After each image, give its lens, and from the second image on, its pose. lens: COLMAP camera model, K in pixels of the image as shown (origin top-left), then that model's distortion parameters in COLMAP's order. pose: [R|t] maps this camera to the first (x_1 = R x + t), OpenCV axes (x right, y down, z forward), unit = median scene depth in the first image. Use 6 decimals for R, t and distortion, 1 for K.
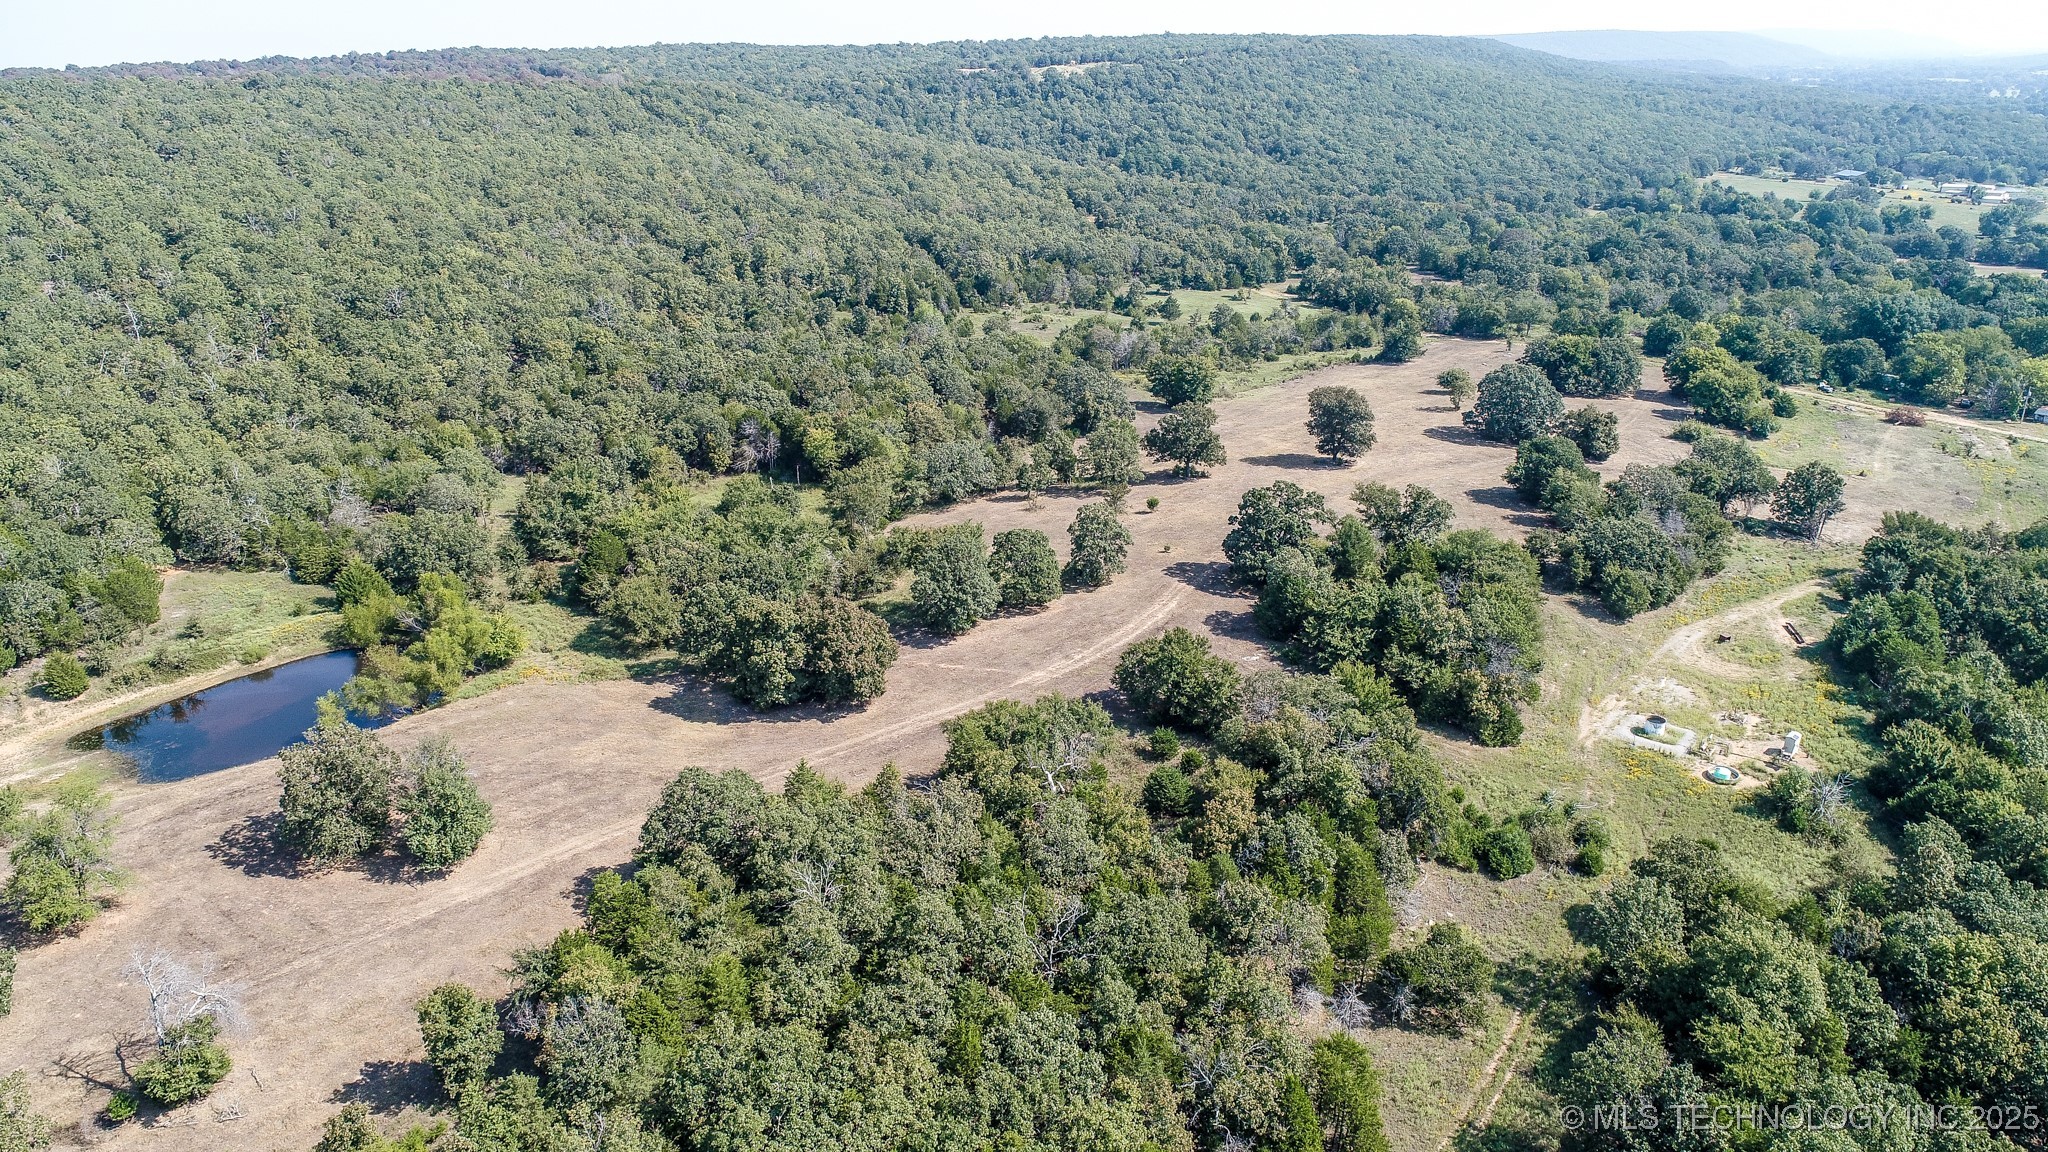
lens RADIAL K [[1365.8, 0, 1025.5], [0, 1365.8, 583.1], [0, 0, 1]] dist [-0.005608, 0.001284]
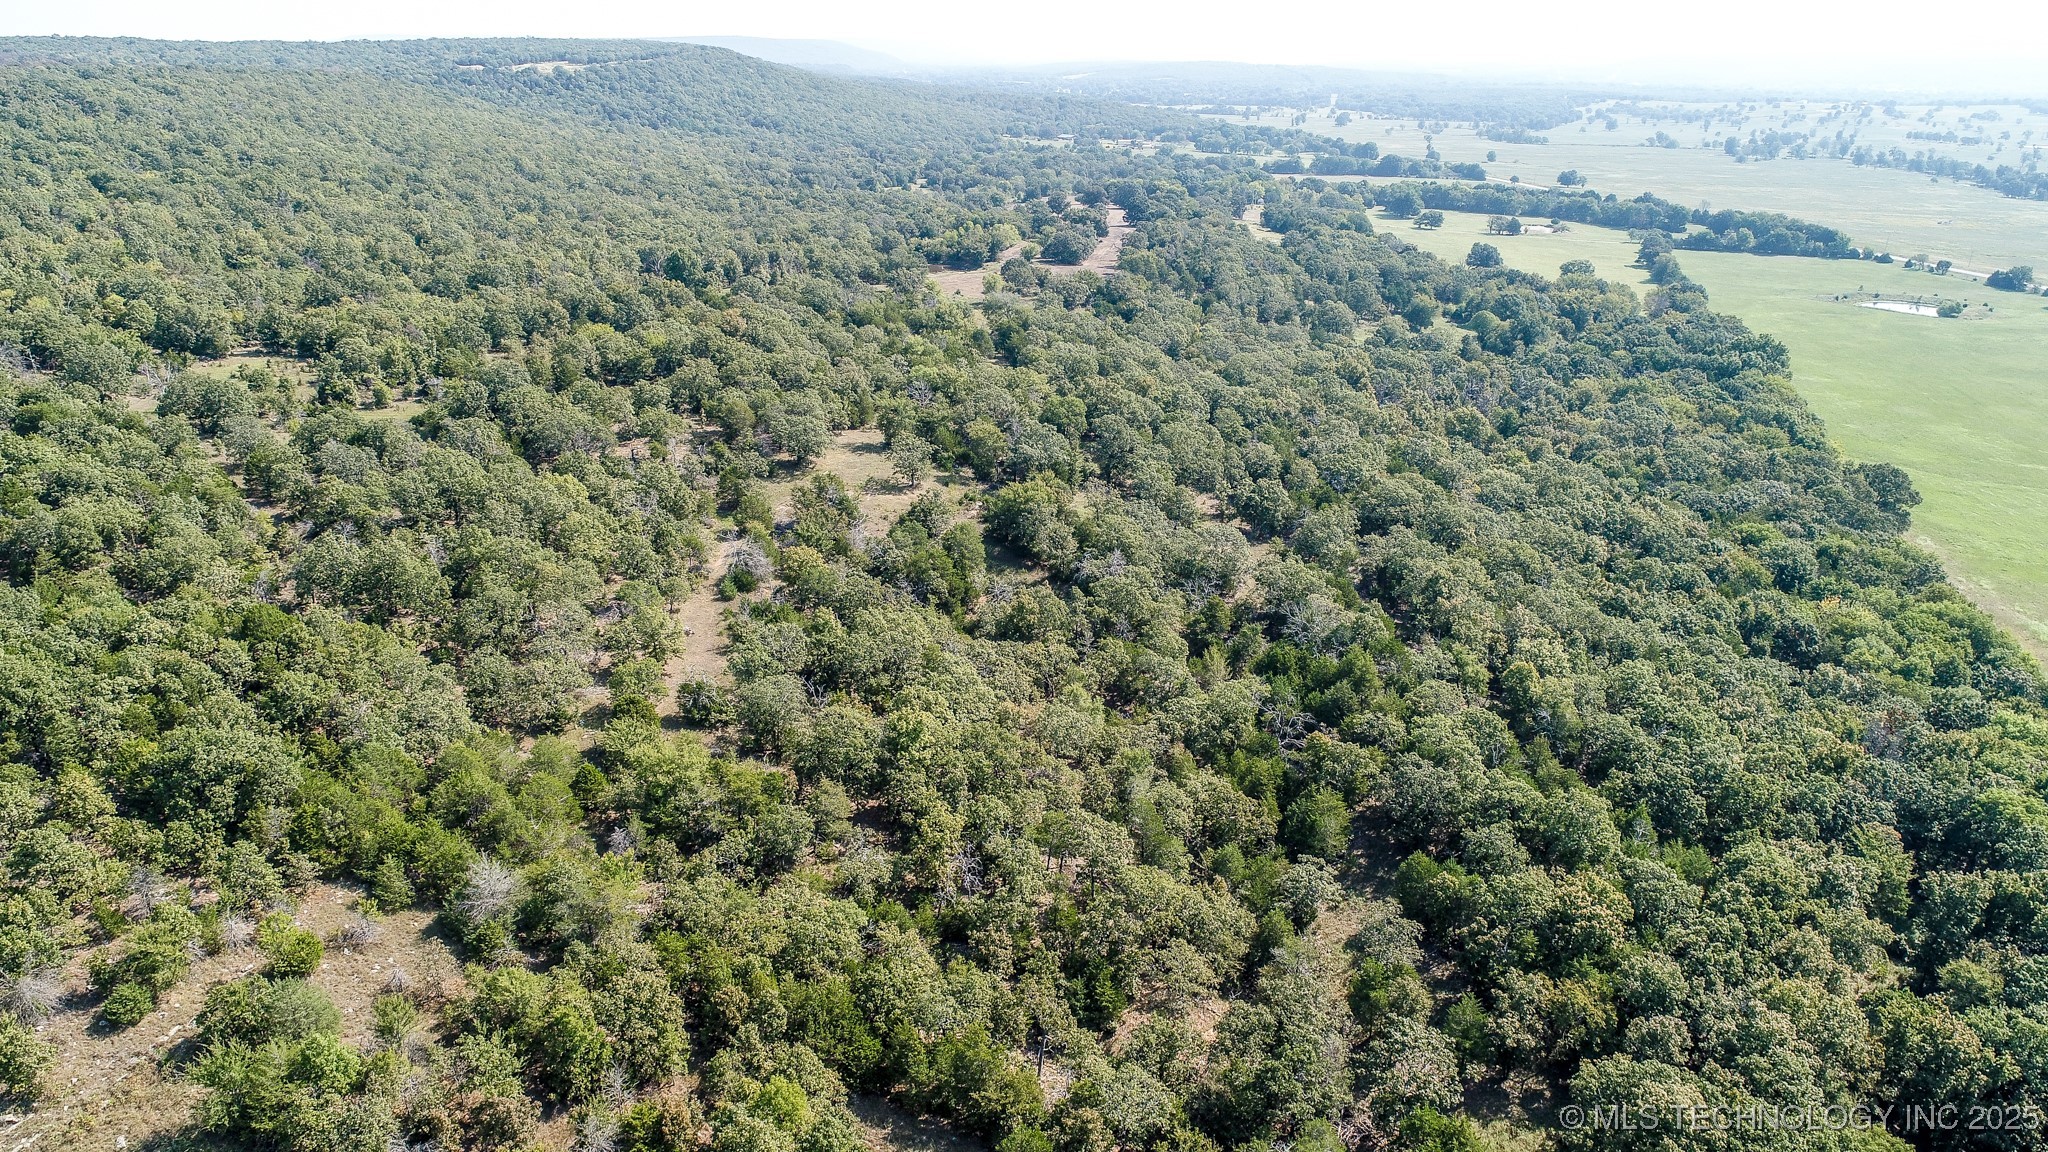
lens RADIAL K [[1365.8, 0, 1025.5], [0, 1365.8, 583.1], [0, 0, 1]] dist [-0.005608, 0.001284]
pose [[0.821553, -0.187804, 0.538313, -0.842001], [0.187719, 0.980646, 0.055634, 0.258283], [-0.538343, 0.055345, 0.840907, -0.675060]]
